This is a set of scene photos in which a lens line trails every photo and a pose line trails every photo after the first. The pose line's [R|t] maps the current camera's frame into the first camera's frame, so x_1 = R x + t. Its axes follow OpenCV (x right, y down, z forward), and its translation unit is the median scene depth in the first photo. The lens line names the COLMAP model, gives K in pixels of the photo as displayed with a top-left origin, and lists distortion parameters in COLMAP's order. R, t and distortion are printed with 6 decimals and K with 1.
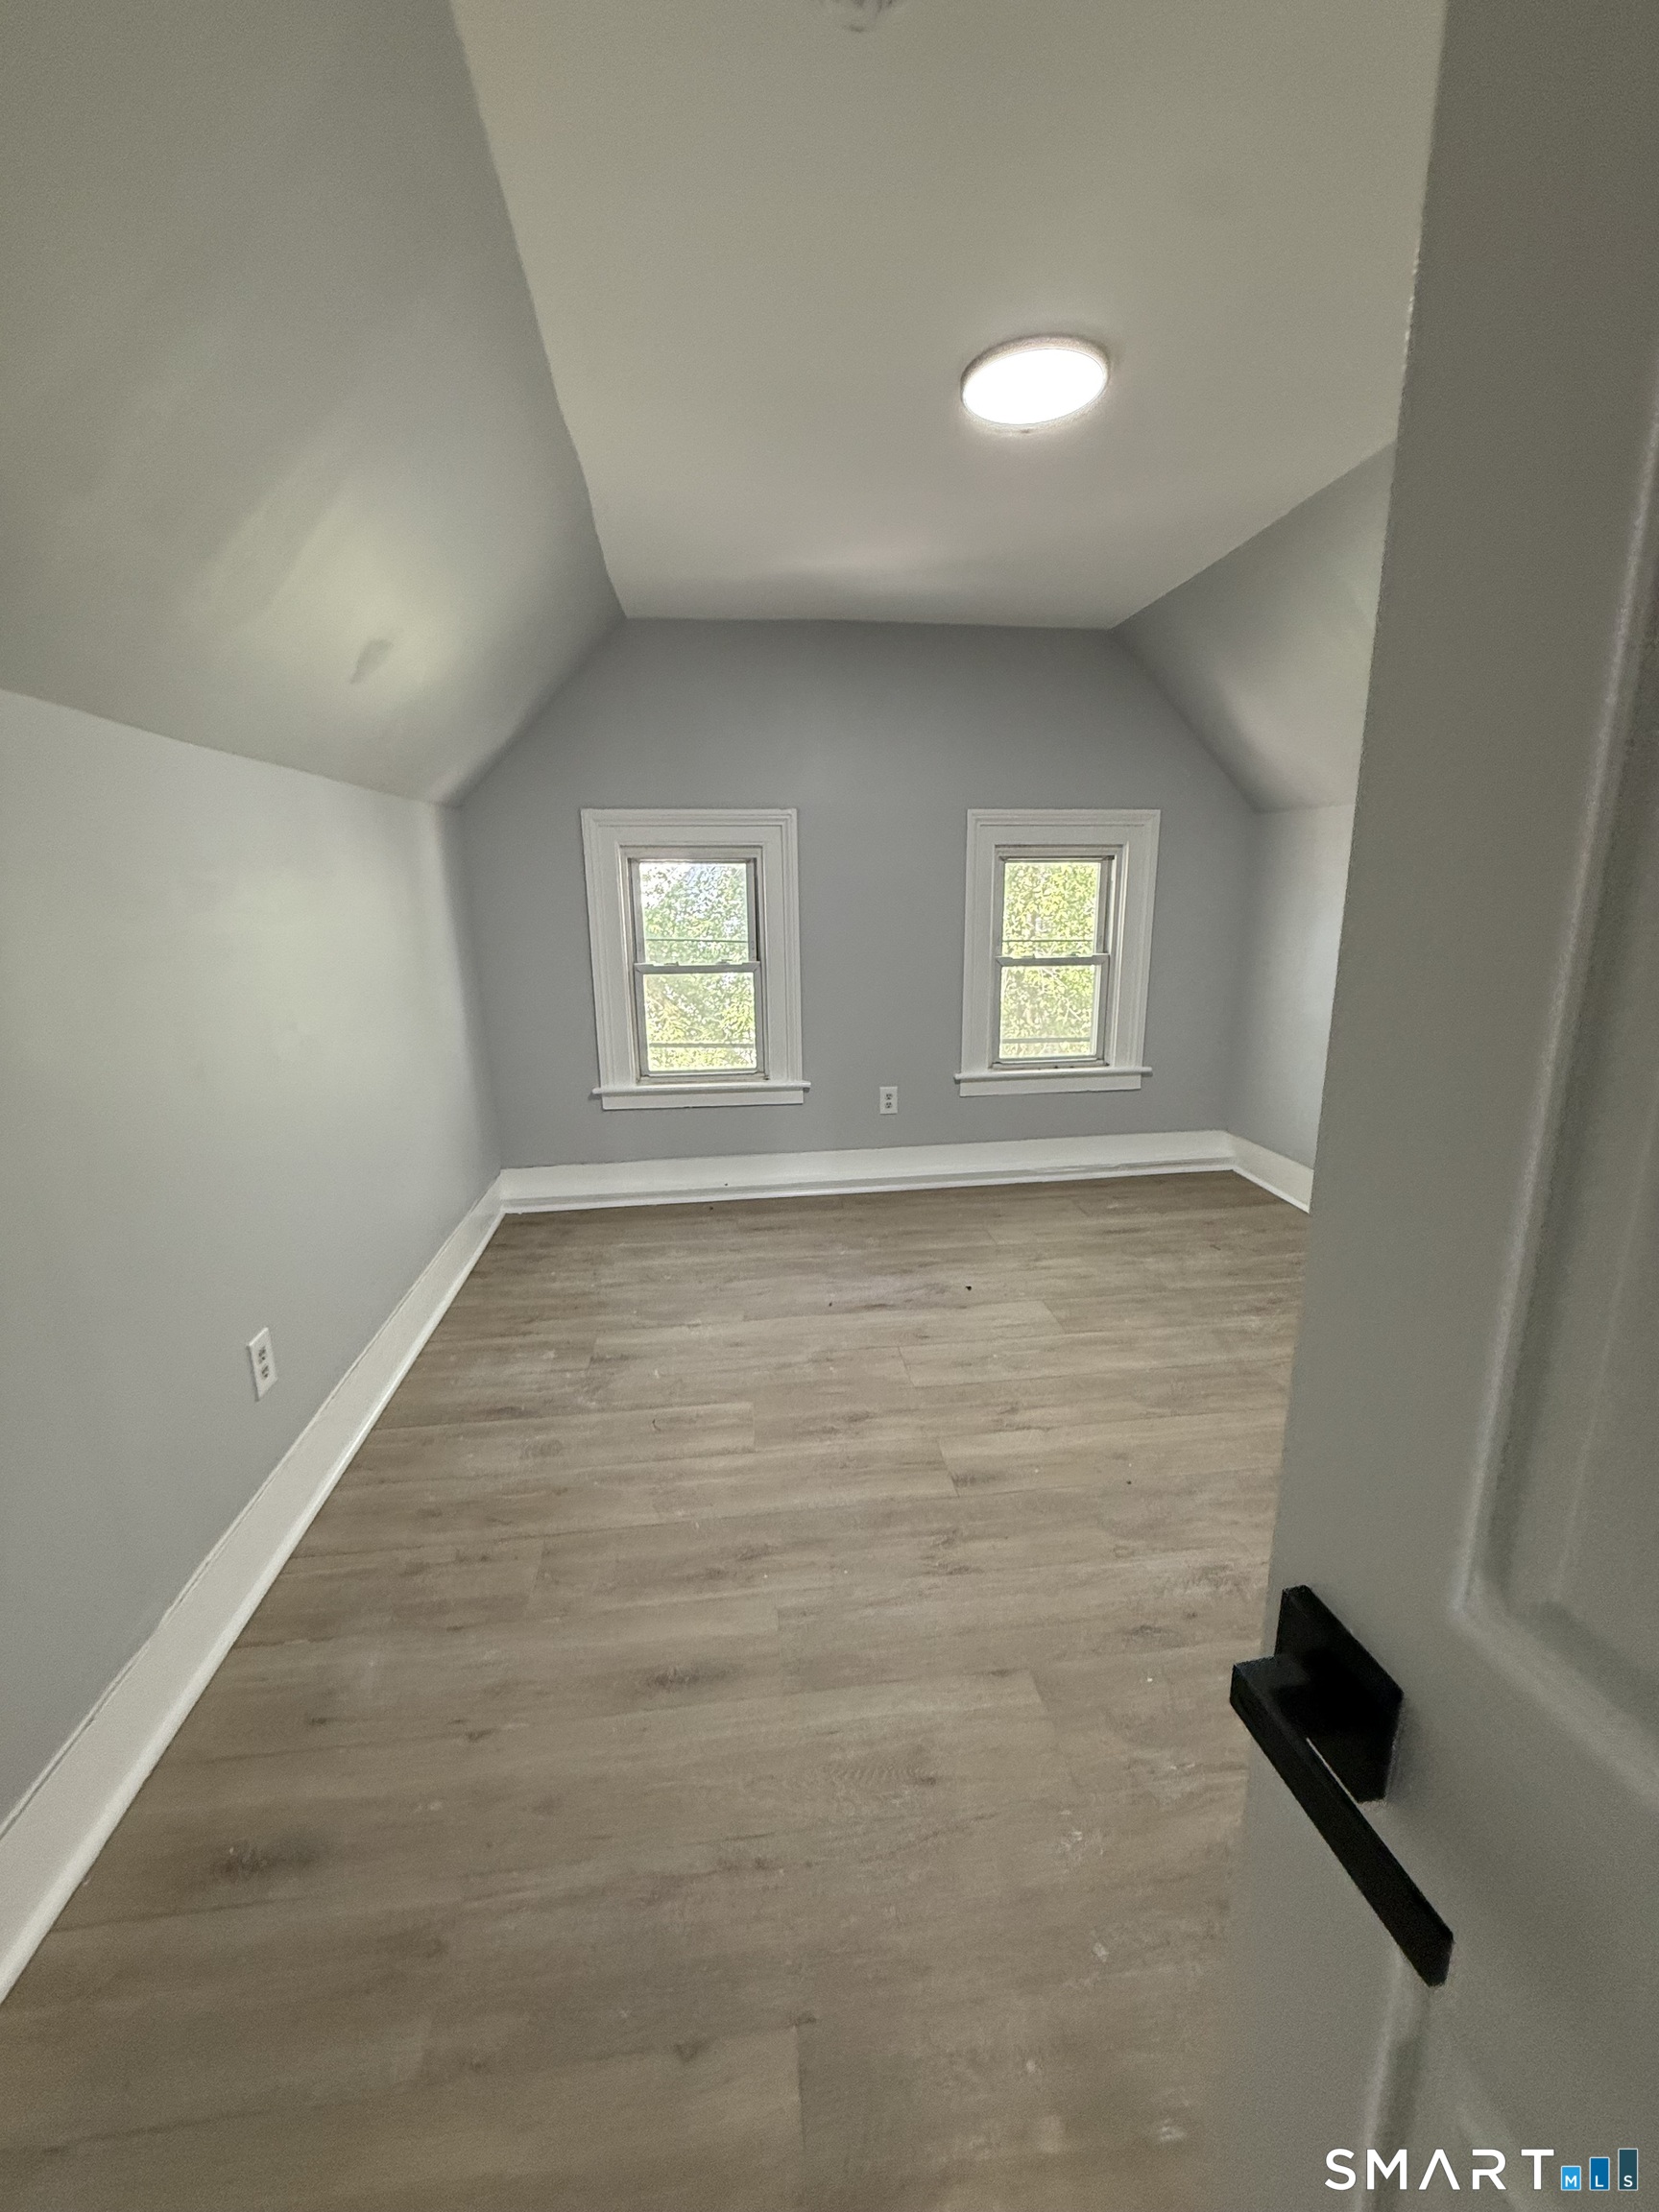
lens RADIAL K [[885.4, 0, 820.0], [0, 885.4, 1102.7], [0, 0, 1]] dist [0.000124, 0.000058]
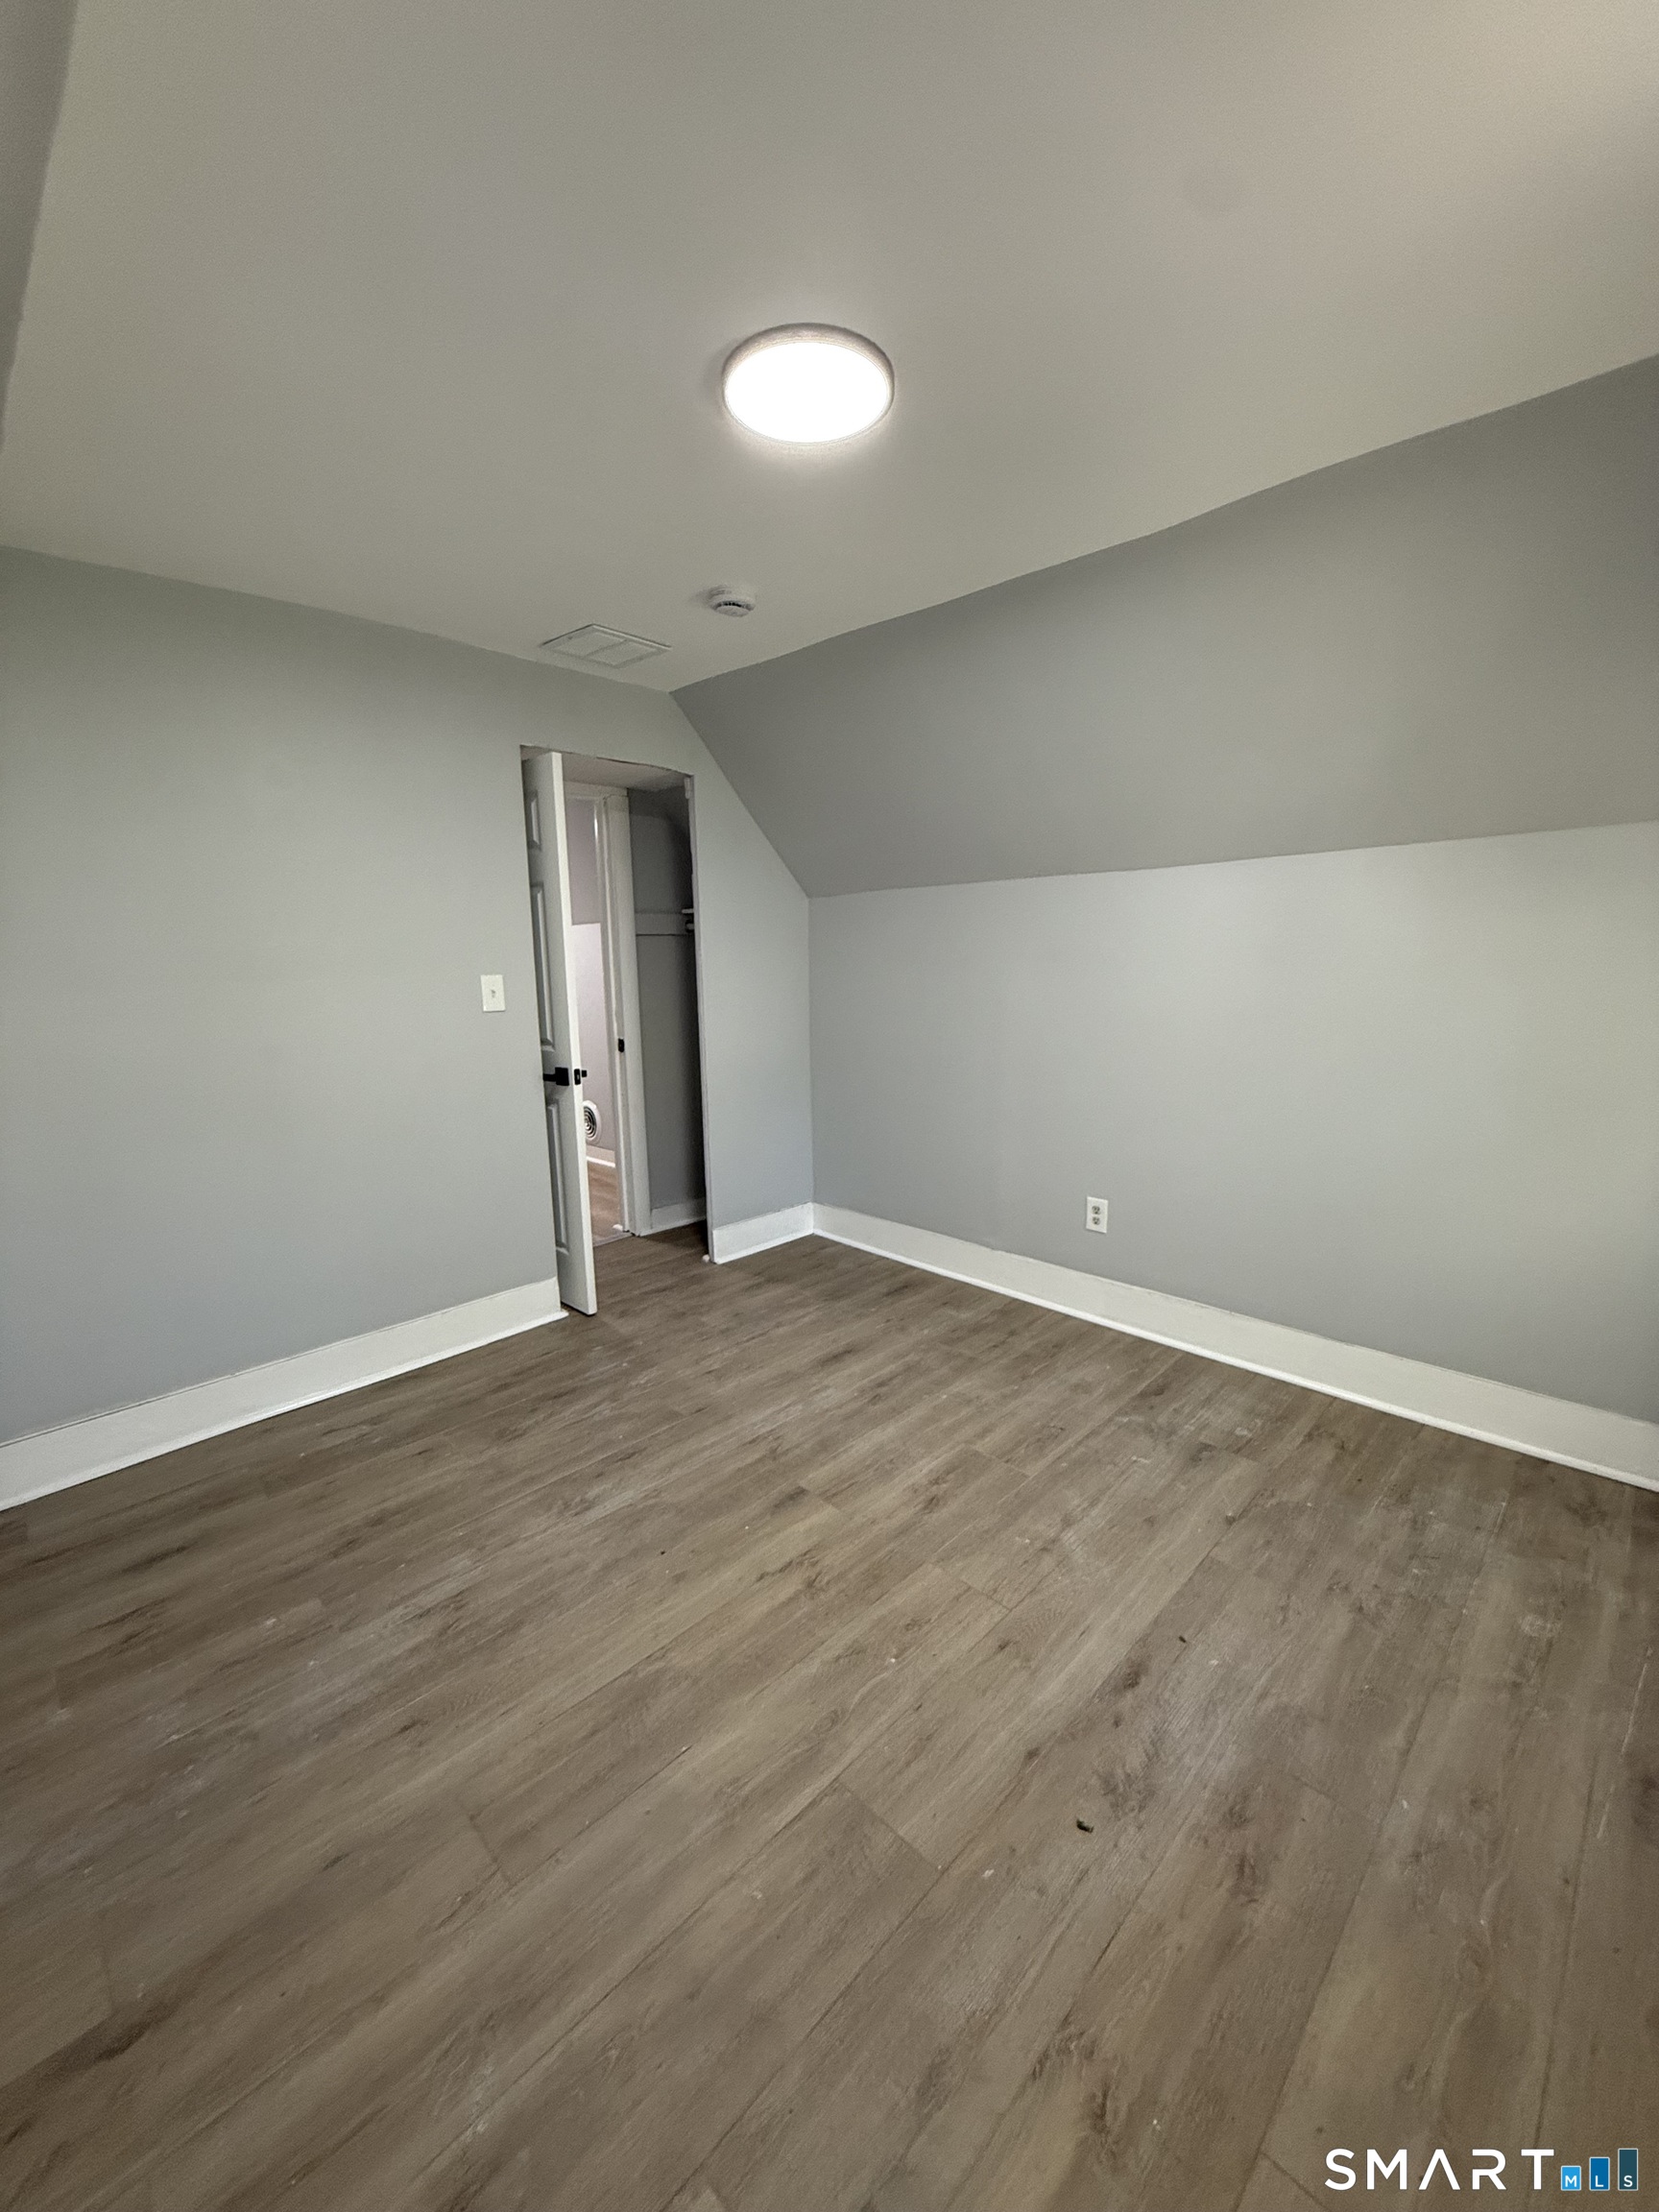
lens RADIAL K [[882.0, 0, 829.4], [0, 882.0, 1105.2], [0, 0, 1]] dist [-0.001215, 0.000331]
pose [[-0.780689, 0.139815, -0.609078, 0.649502], [-0.116622, 0.924932, 0.361801, -0.378961], [0.613941, 0.353486, -0.705779, 1.439146]]
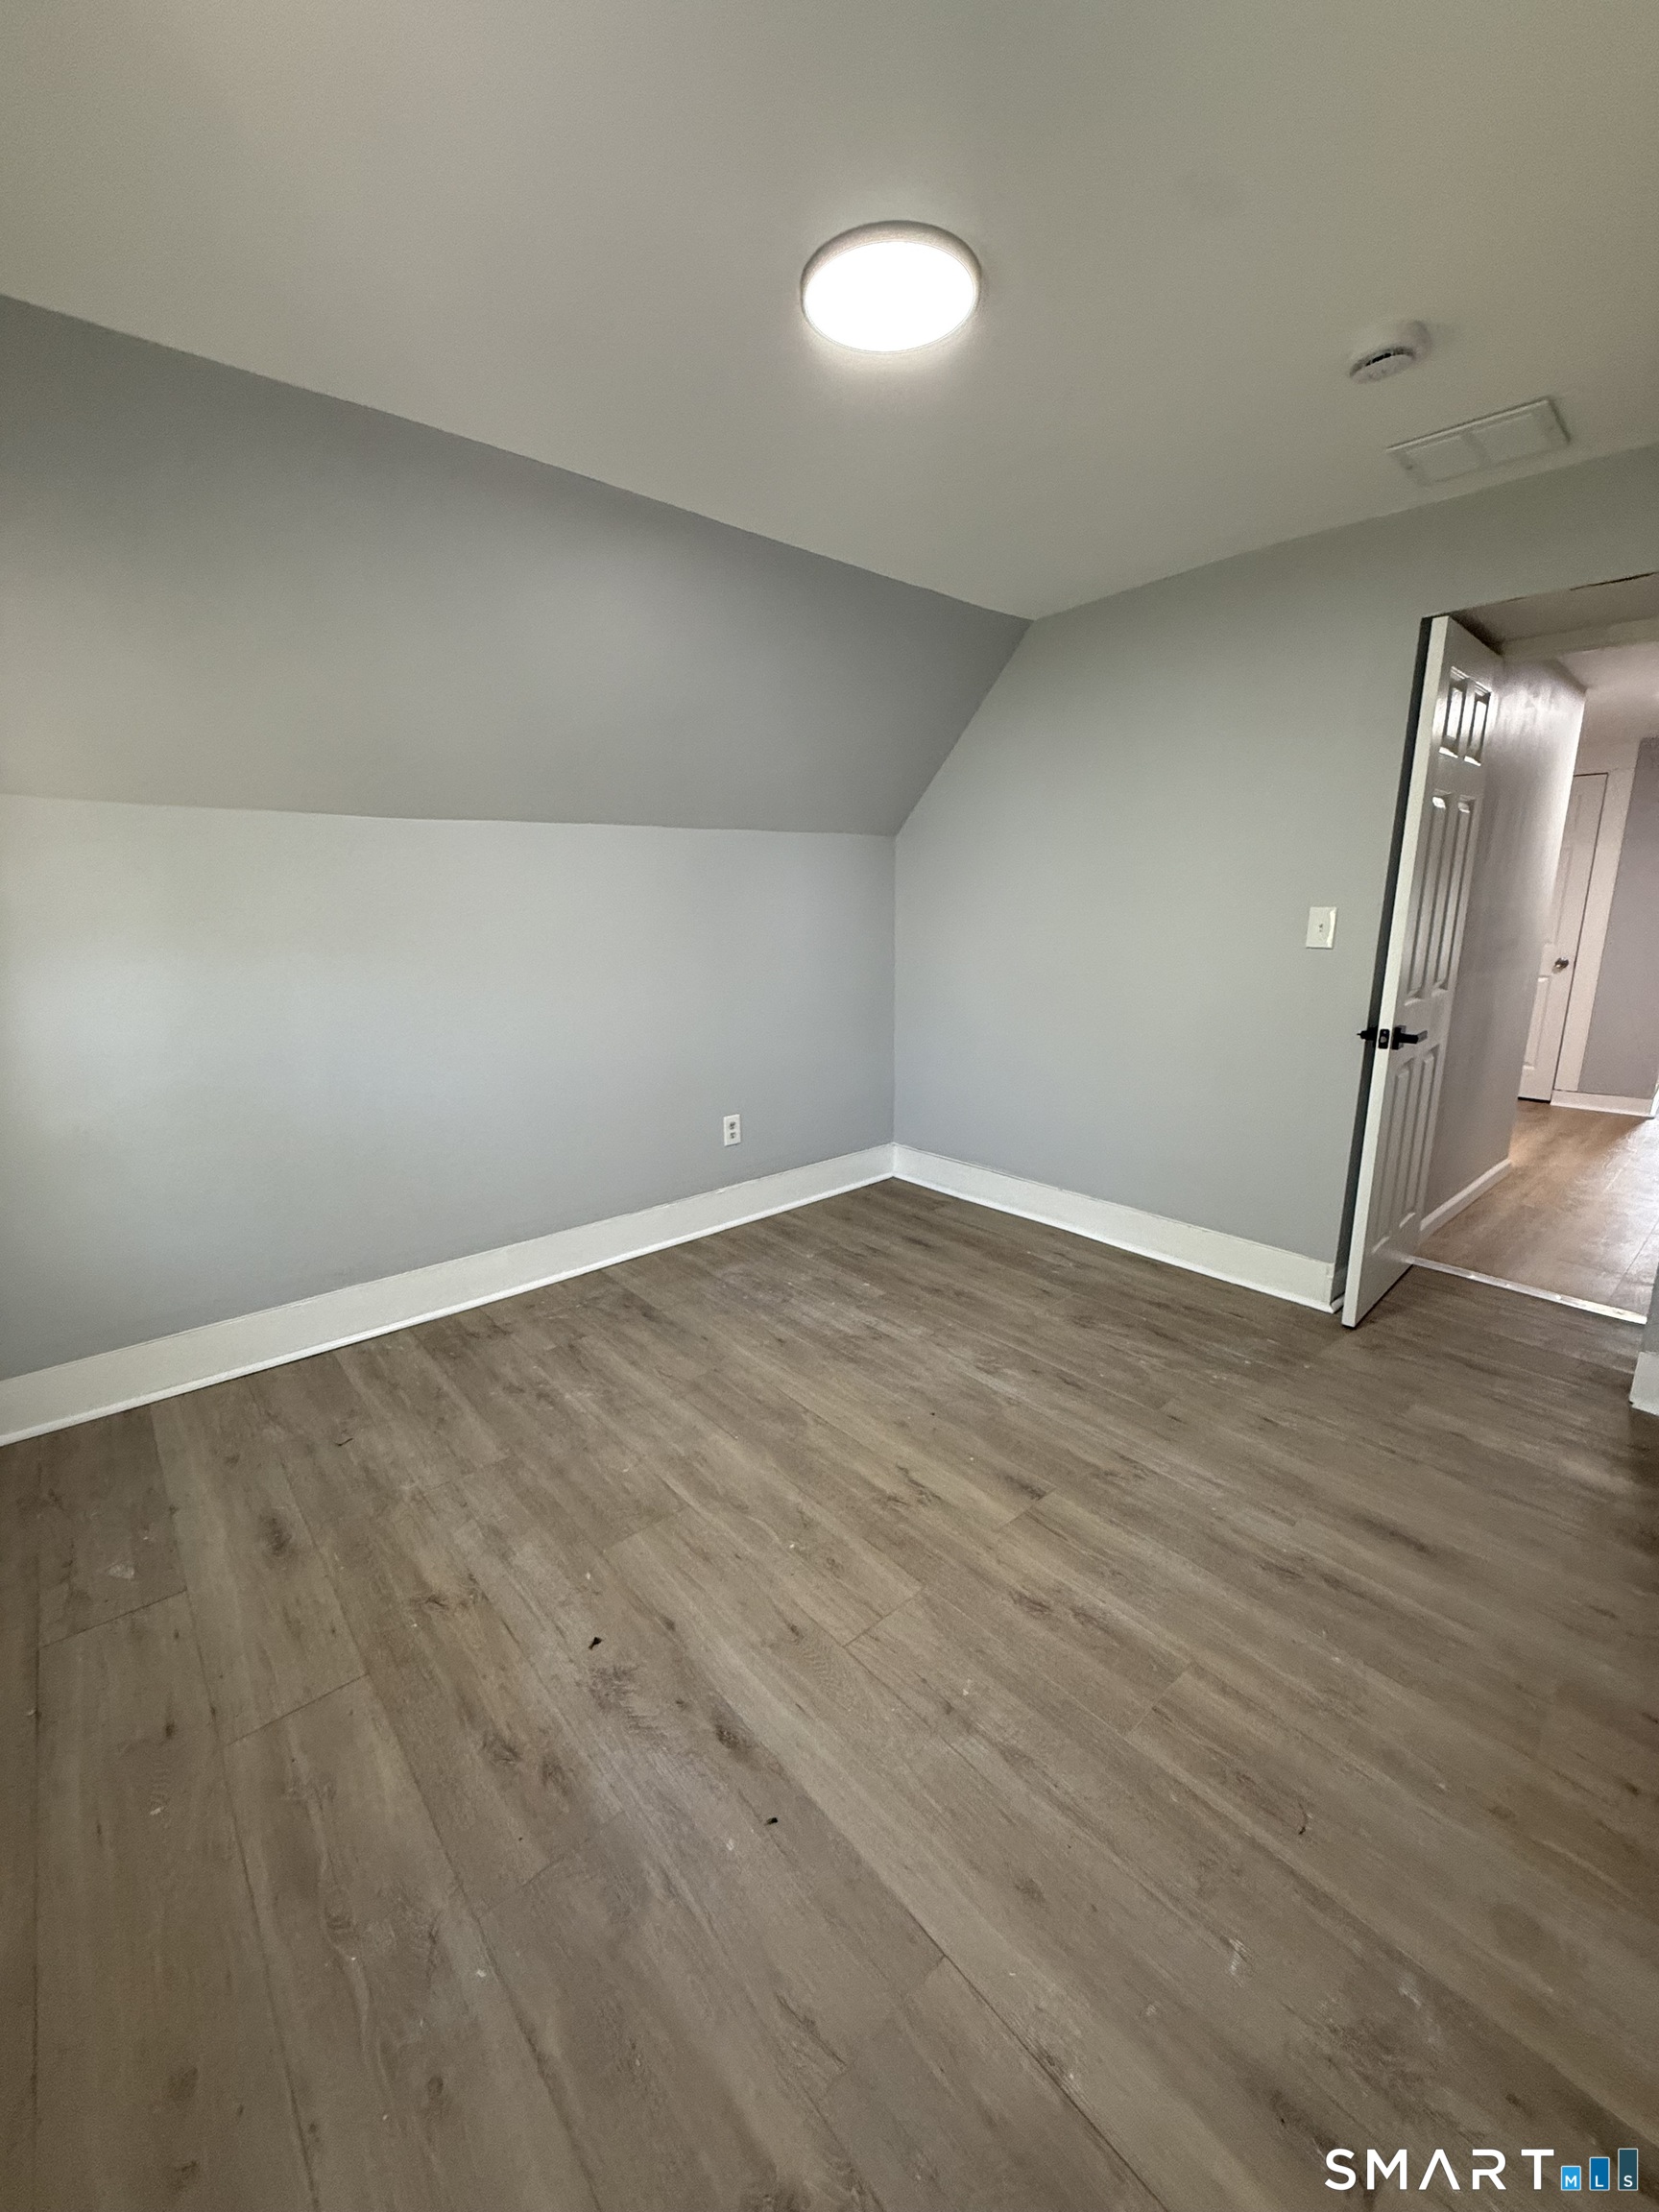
lens RADIAL K [[882.0, 0, 829.4], [0, 882.0, 1105.2], [0, 0, 1]] dist [-0.001215, 0.000331]
pose [[-0.568725, -0.170719, 0.804616, -0.388065], [0.212259, 0.914629, 0.344092, -0.329401], [-0.794668, 0.366481, -0.483936, 1.330284]]
